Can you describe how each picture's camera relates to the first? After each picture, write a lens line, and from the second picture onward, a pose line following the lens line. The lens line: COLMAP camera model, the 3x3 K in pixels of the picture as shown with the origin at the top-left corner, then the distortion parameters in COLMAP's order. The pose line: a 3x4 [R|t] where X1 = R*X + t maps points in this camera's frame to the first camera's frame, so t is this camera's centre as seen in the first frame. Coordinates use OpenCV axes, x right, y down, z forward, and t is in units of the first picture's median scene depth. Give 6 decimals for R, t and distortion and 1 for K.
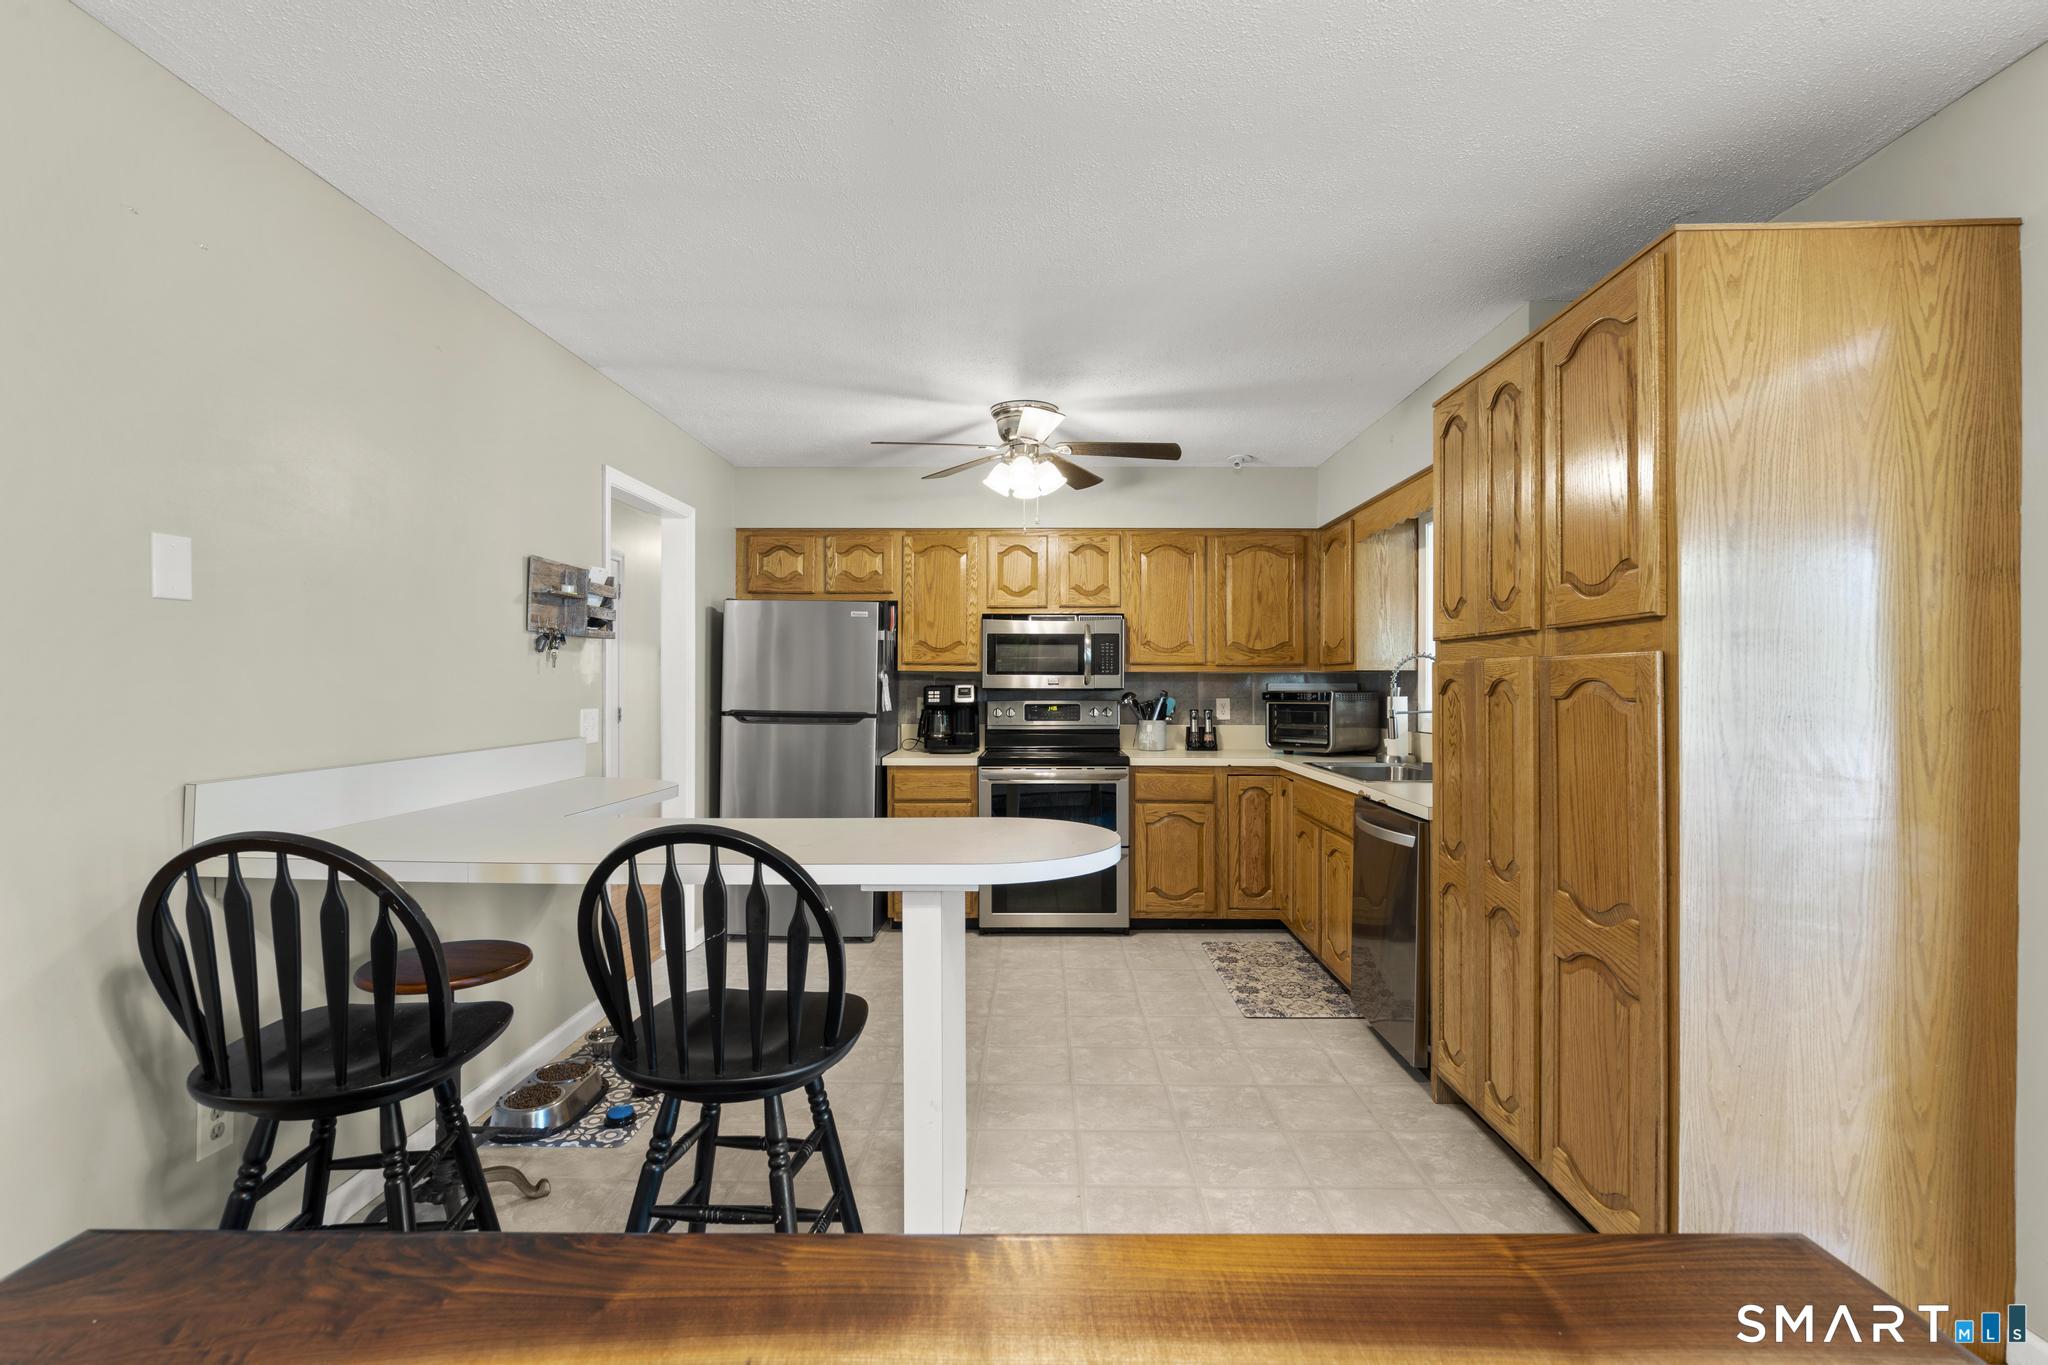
lens RADIAL K [[924.2, 0, 1026.0], [0, 924.2, 683.8], [0, 0, 1]] dist [-0.003919, 0.001074]
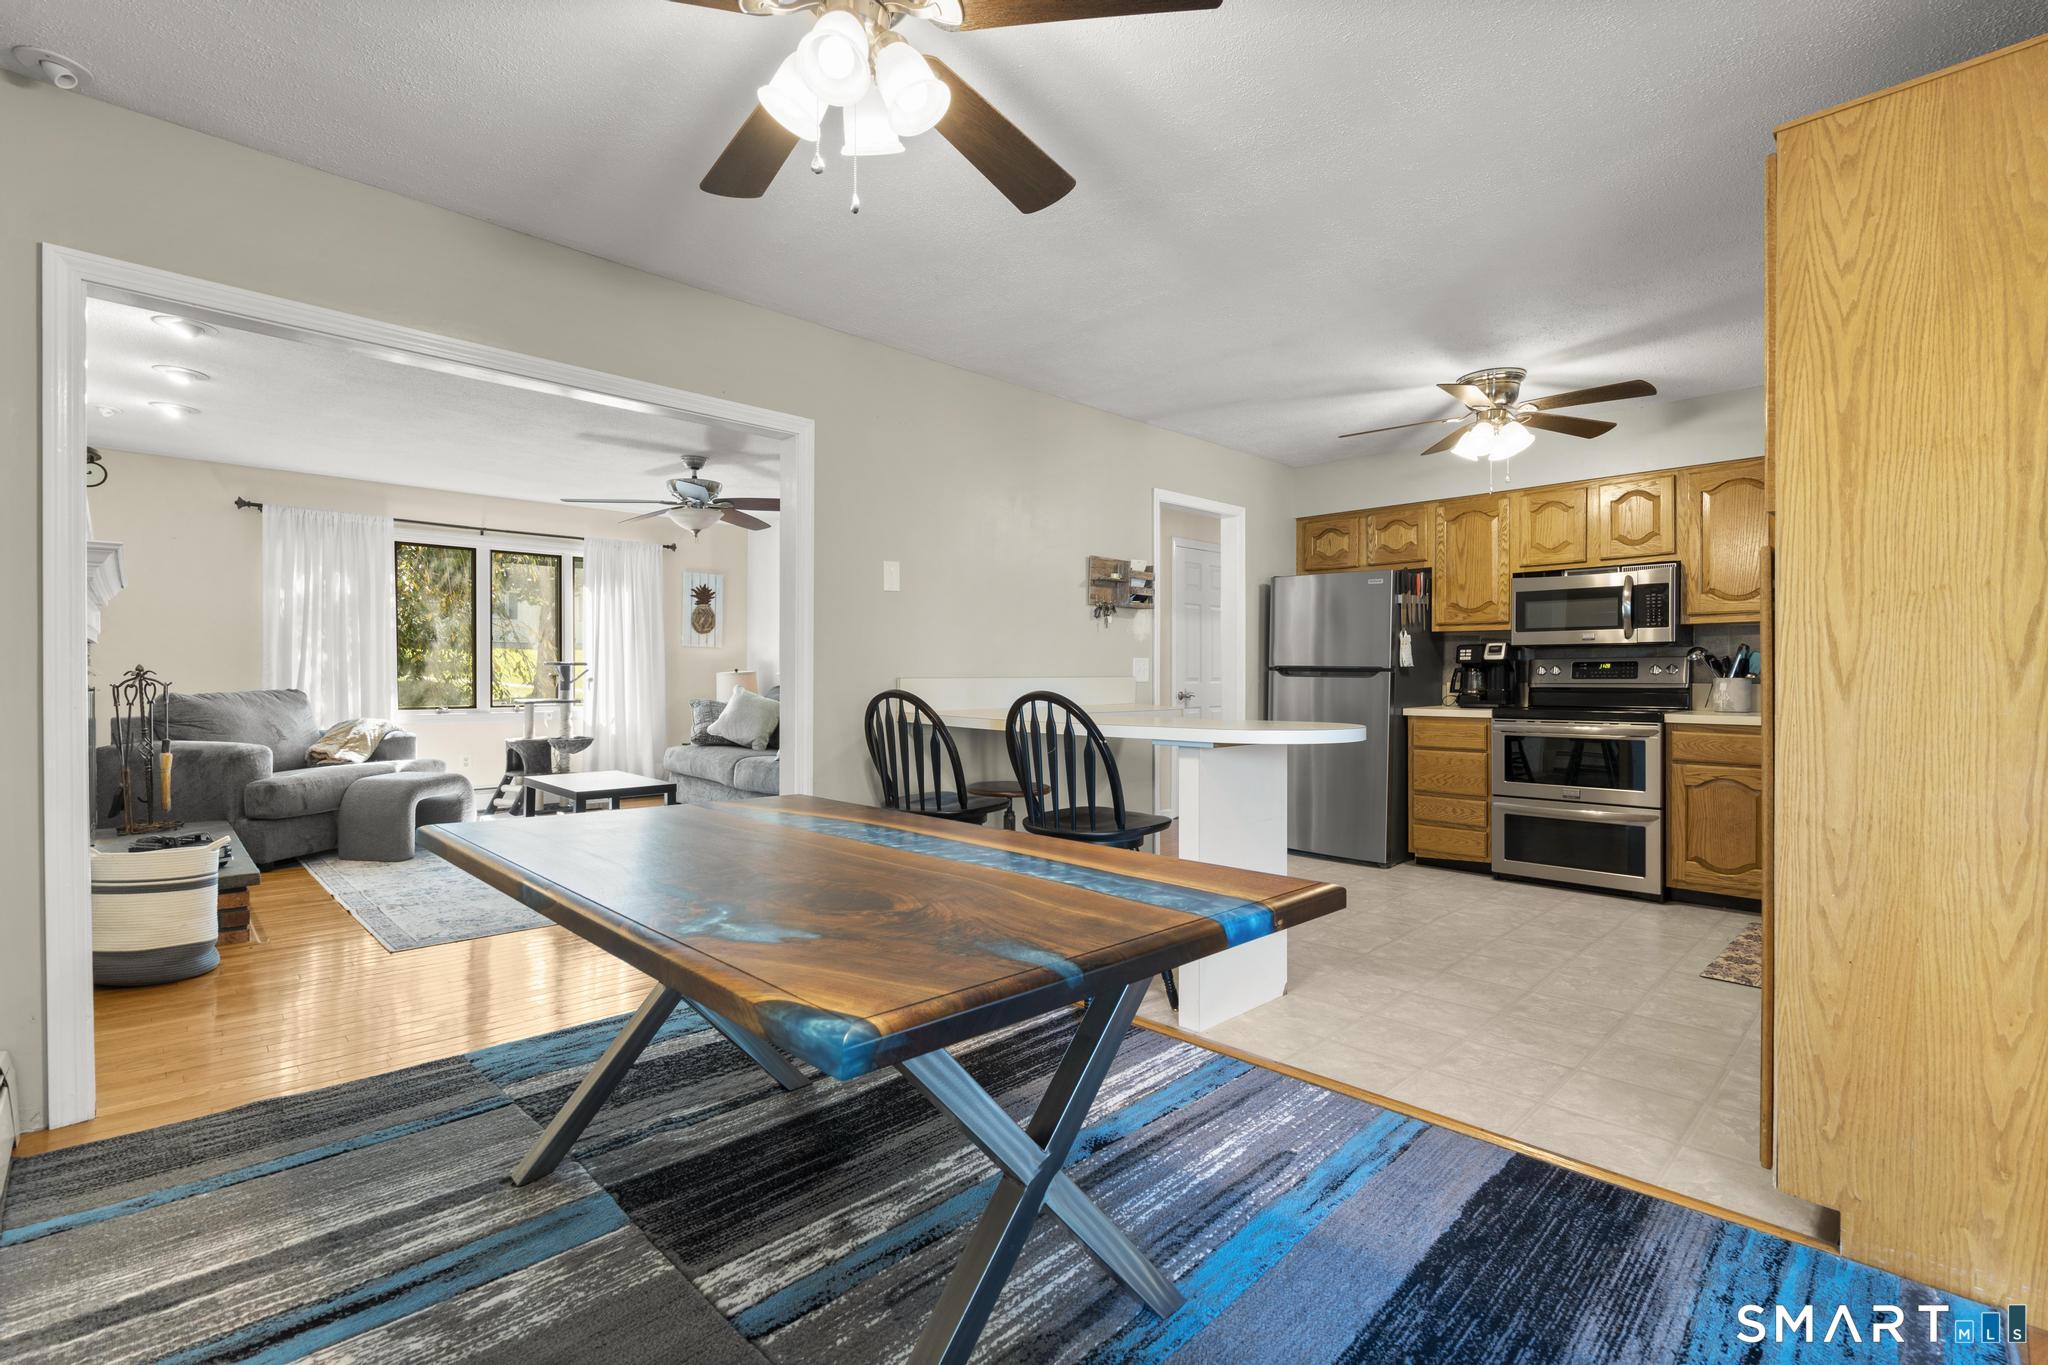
lens RADIAL K [[924.2, 0, 1030.2], [0, 924.2, 678.3], [0, 0, 1]] dist [-0.003919, 0.001074]
pose [[0.711021, 0.000869, -0.703170, 0.386857], [0.001070, 0.999997, 0.002317, 0.050387], [0.703170, -0.002400, 0.711018, -0.141494]]
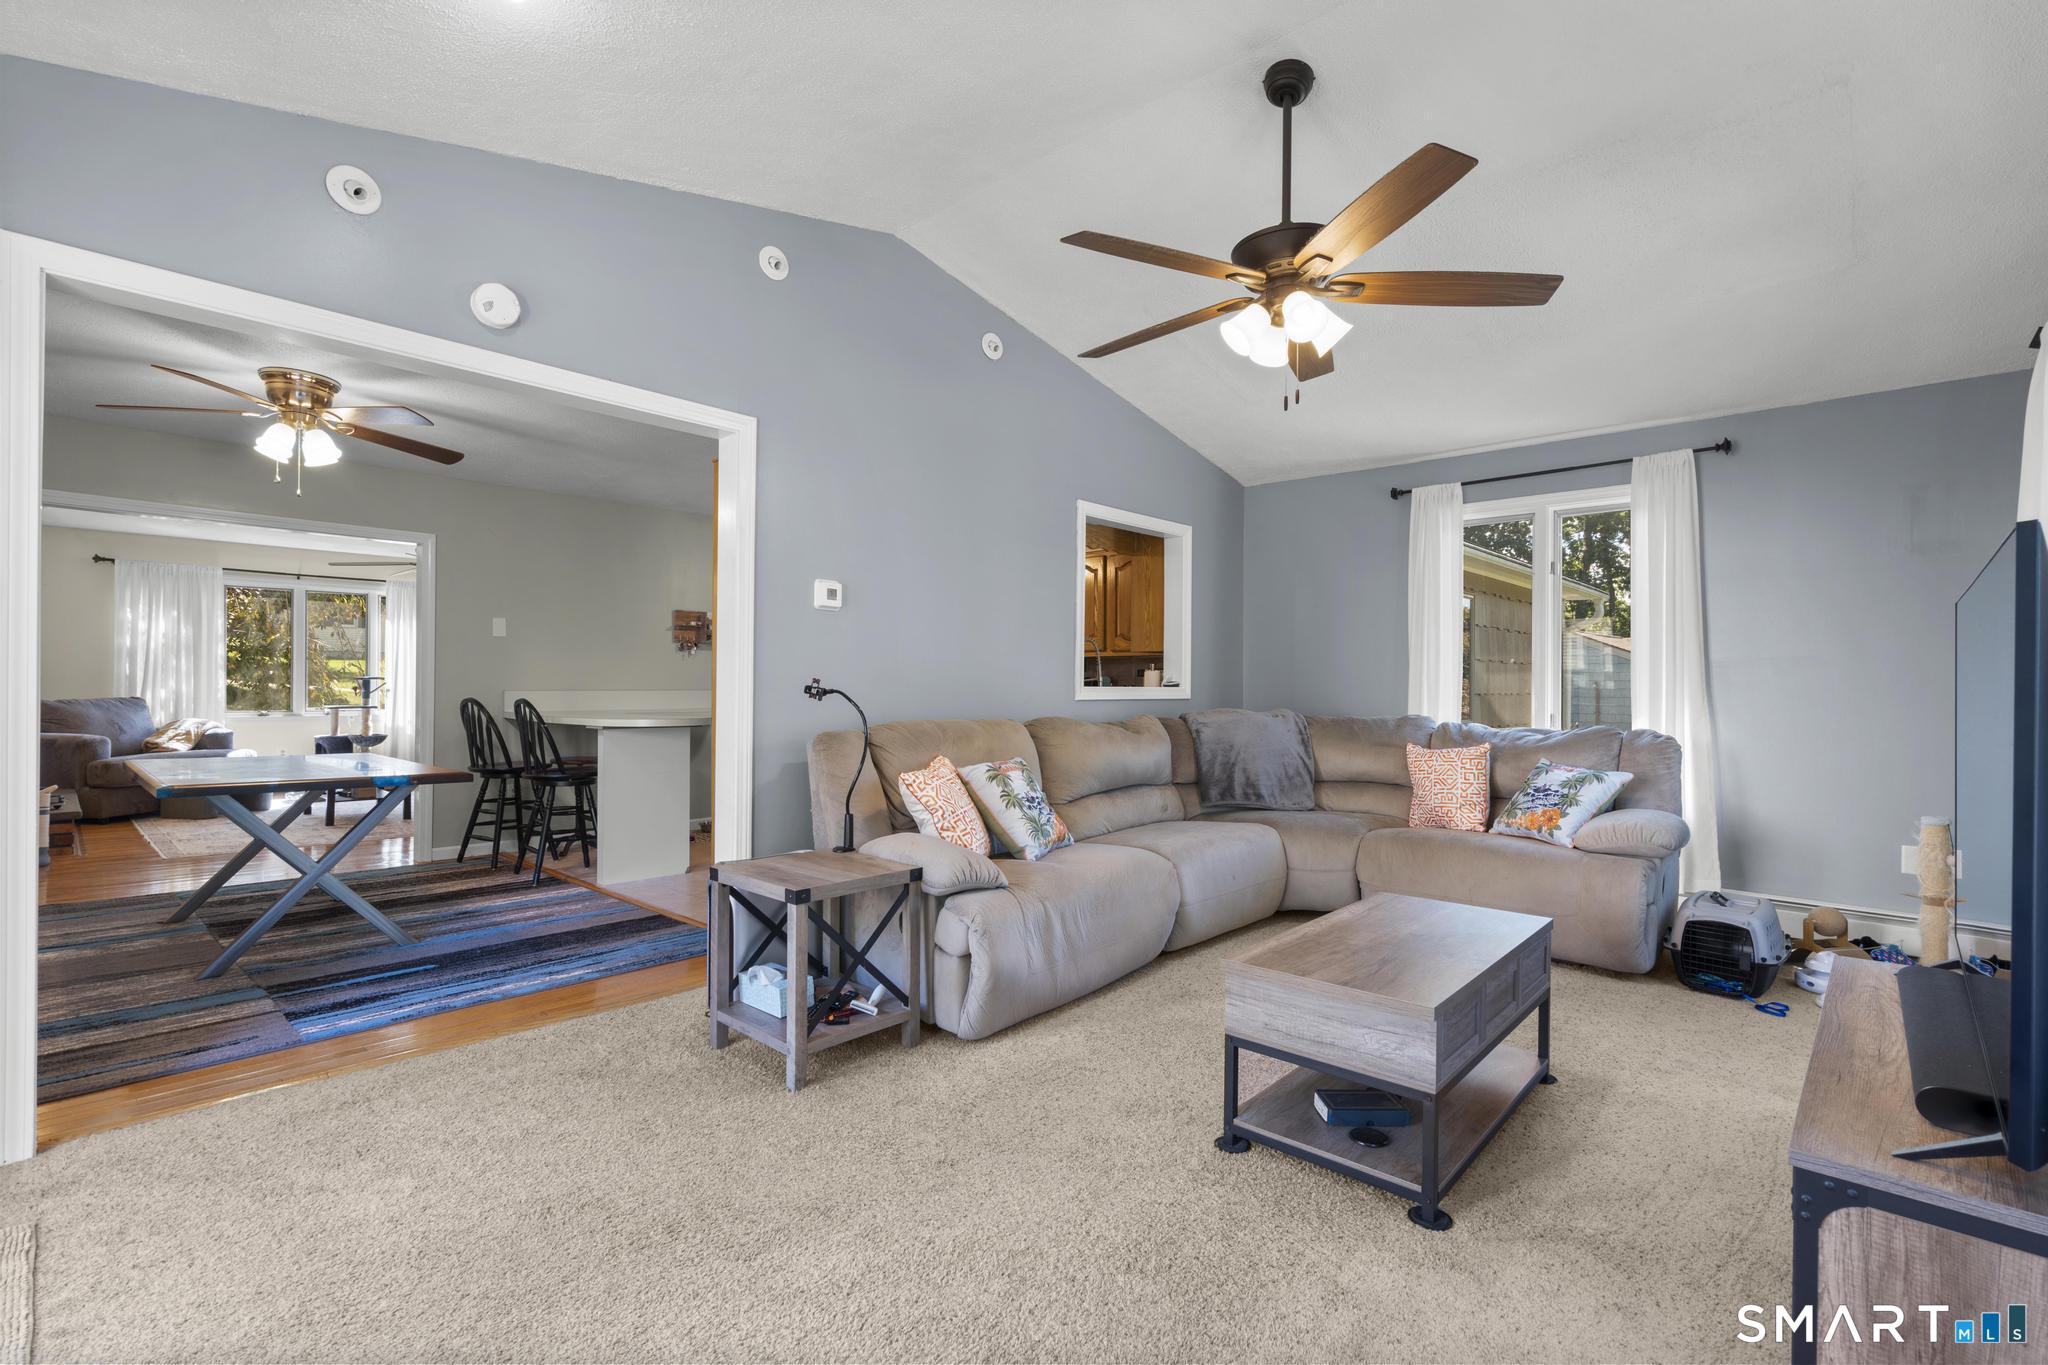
lens RADIAL K [[924.2, 0, 1046.0], [0, 924.2, 685.7], [0, 0, 1]] dist [-0.003919, 0.001074]
pose [[0.747114, -0.000358, -0.664696, 1.376559], [-0.003429, 0.999984, -0.004392, 0.048001], [0.664687, 0.005561, 0.747101, -0.099122]]
